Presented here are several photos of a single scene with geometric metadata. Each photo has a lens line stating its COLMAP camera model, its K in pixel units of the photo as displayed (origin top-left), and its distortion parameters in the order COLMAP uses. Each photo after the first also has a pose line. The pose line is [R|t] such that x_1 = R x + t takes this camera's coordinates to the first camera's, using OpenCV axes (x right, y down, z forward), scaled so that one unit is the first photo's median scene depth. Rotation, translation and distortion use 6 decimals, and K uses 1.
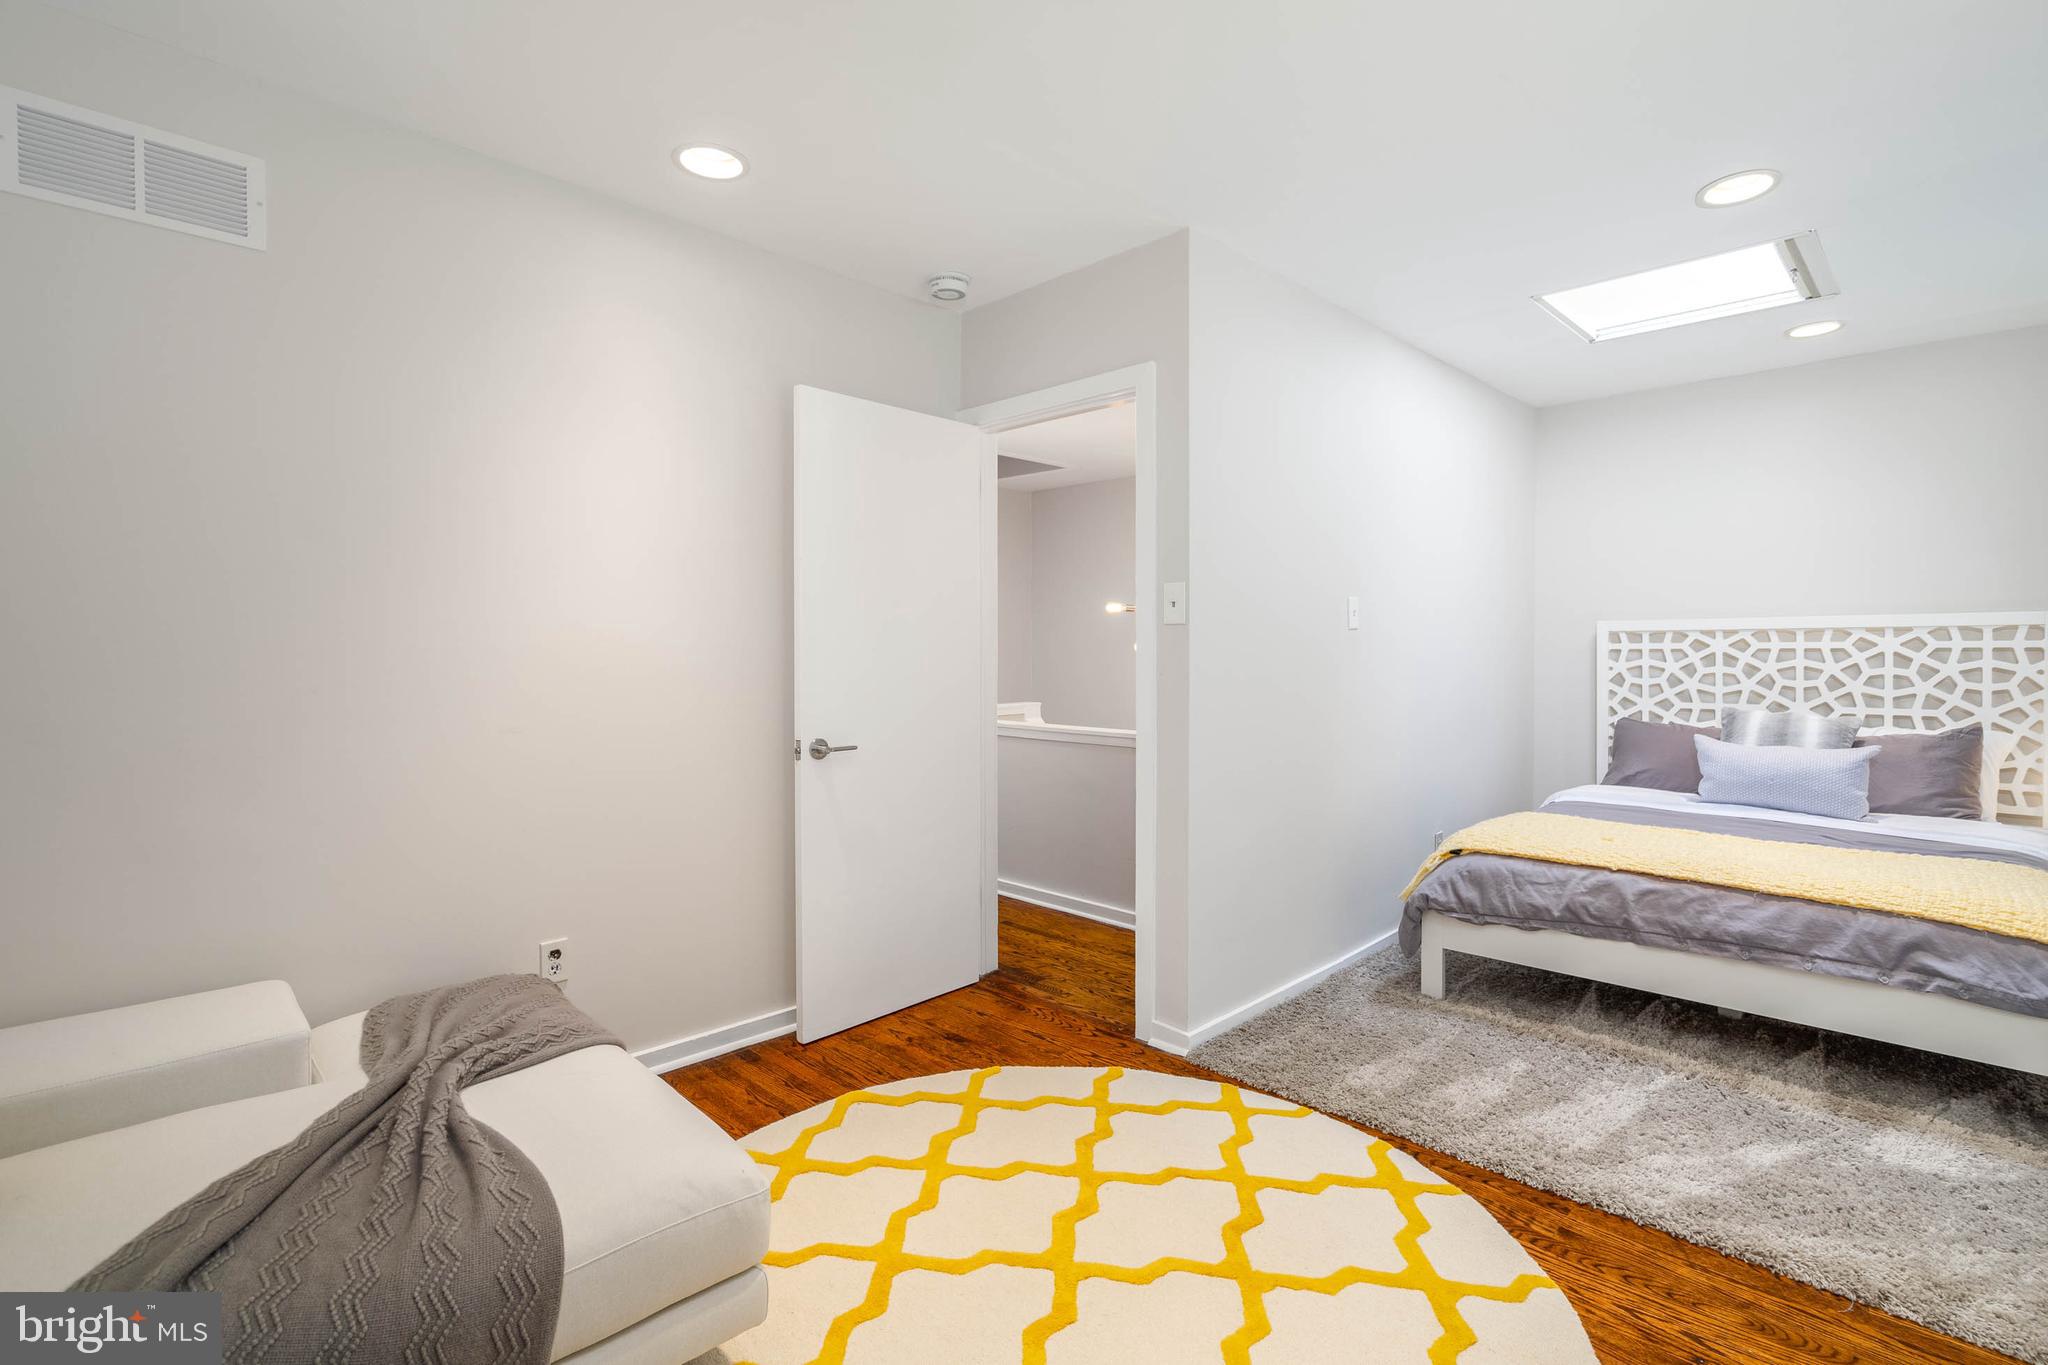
lens RADIAL K [[945.9, 0, 1023.6], [0, 945.9, 671.4], [0, 0, 1]] dist [0.011723, -0.000135]
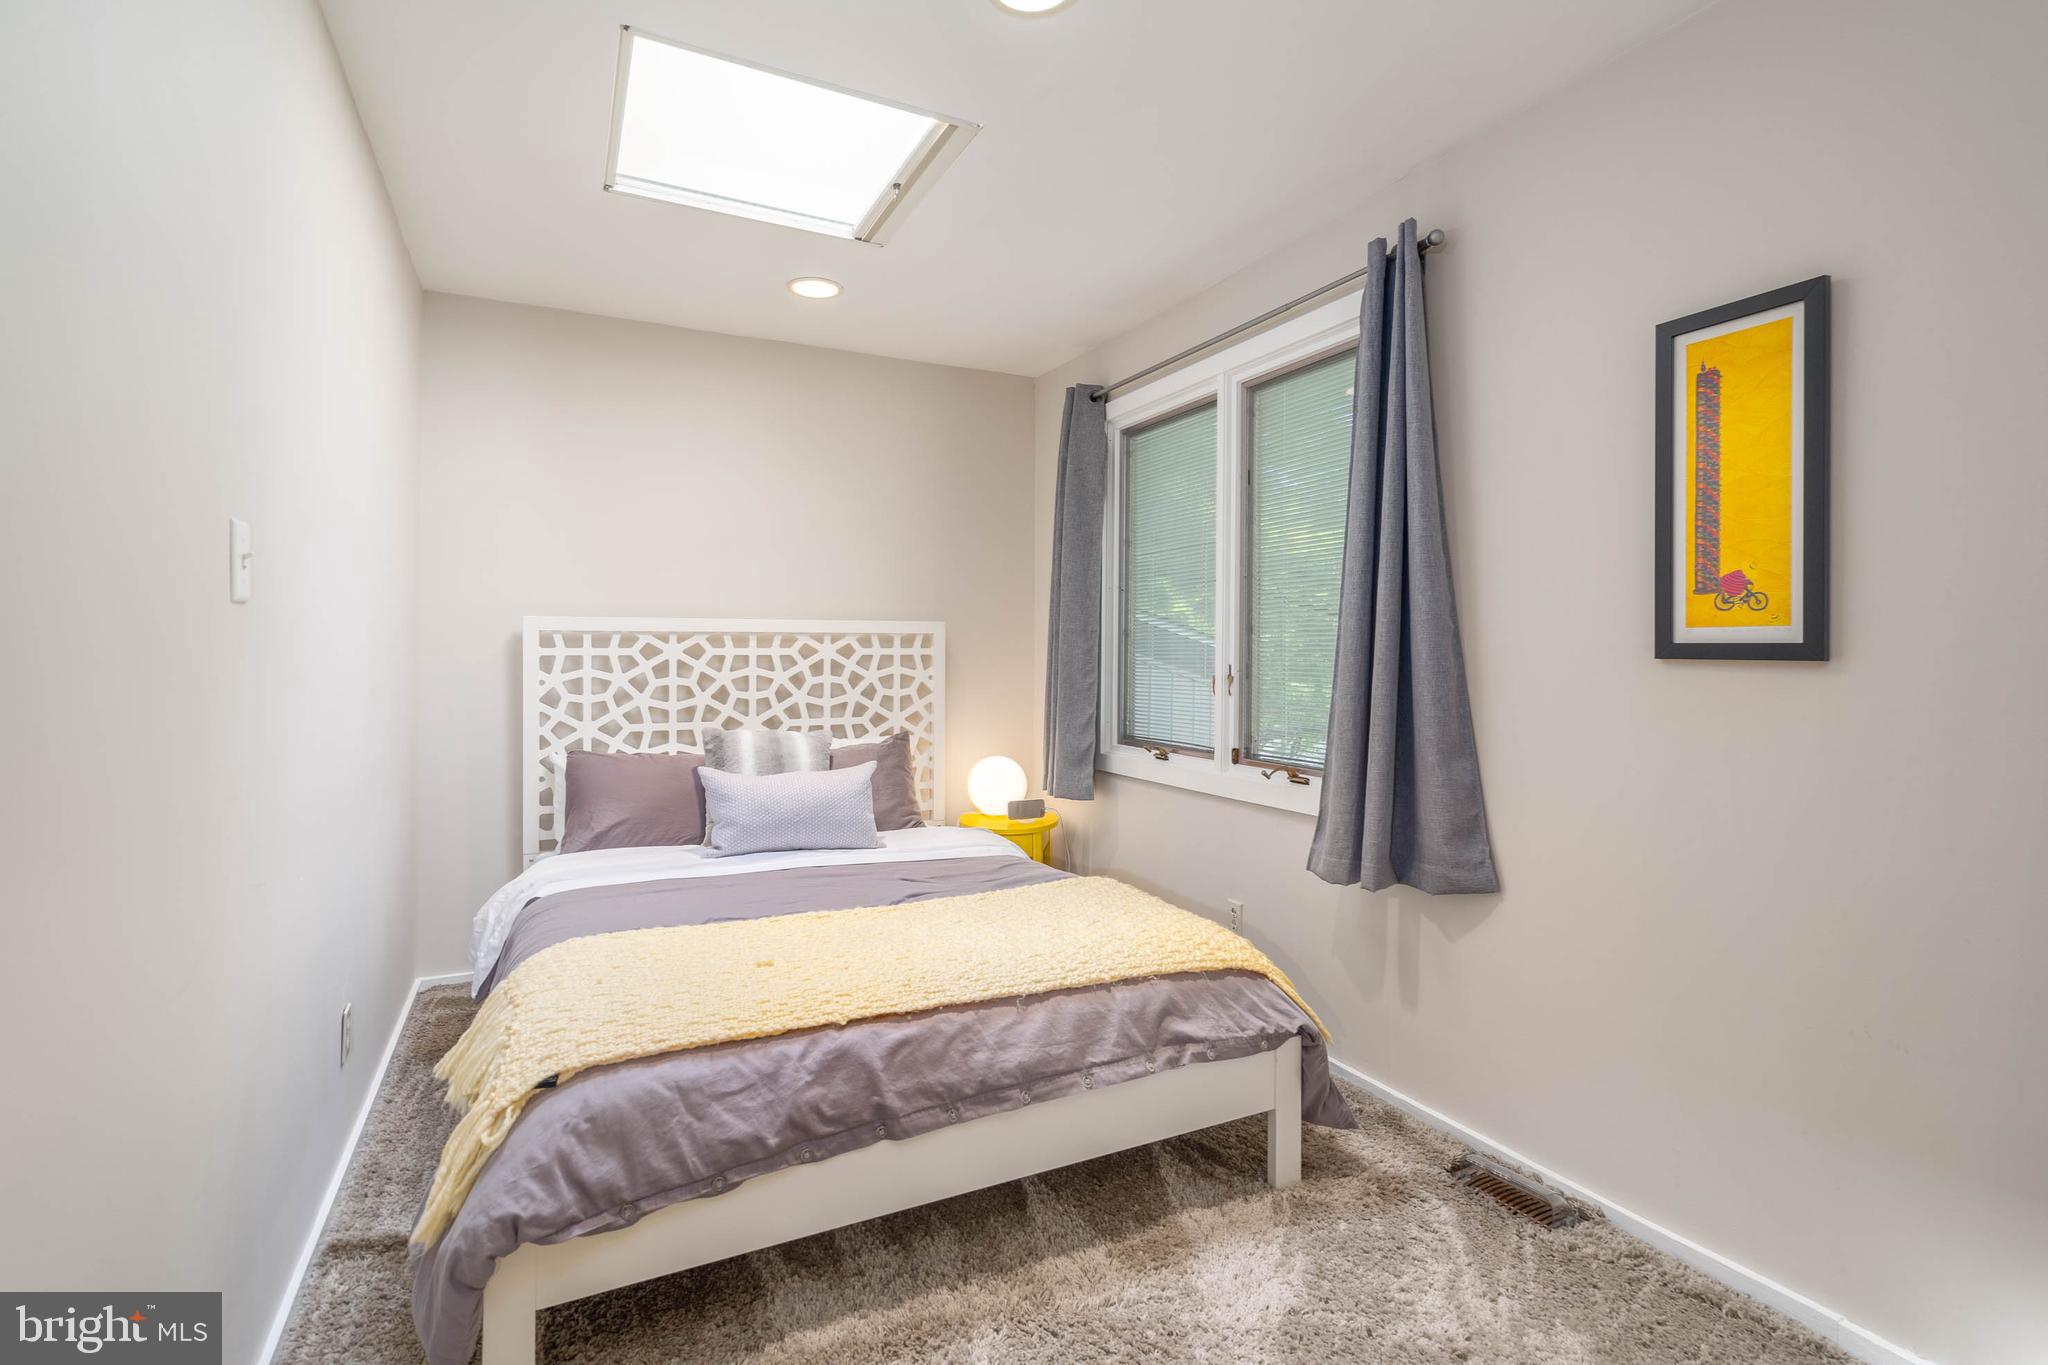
lens RADIAL K [[945.9, 0, 1030.2], [0, 945.9, 657.3], [0, 0, 1]] dist [0.011723, -0.000135]
pose [[0.318340, 0.001353, 0.947976, 0.083202], [0.021047, 0.999742, -0.008495, -0.012446], [-0.947743, 0.022657, 0.318230, 0.614987]]
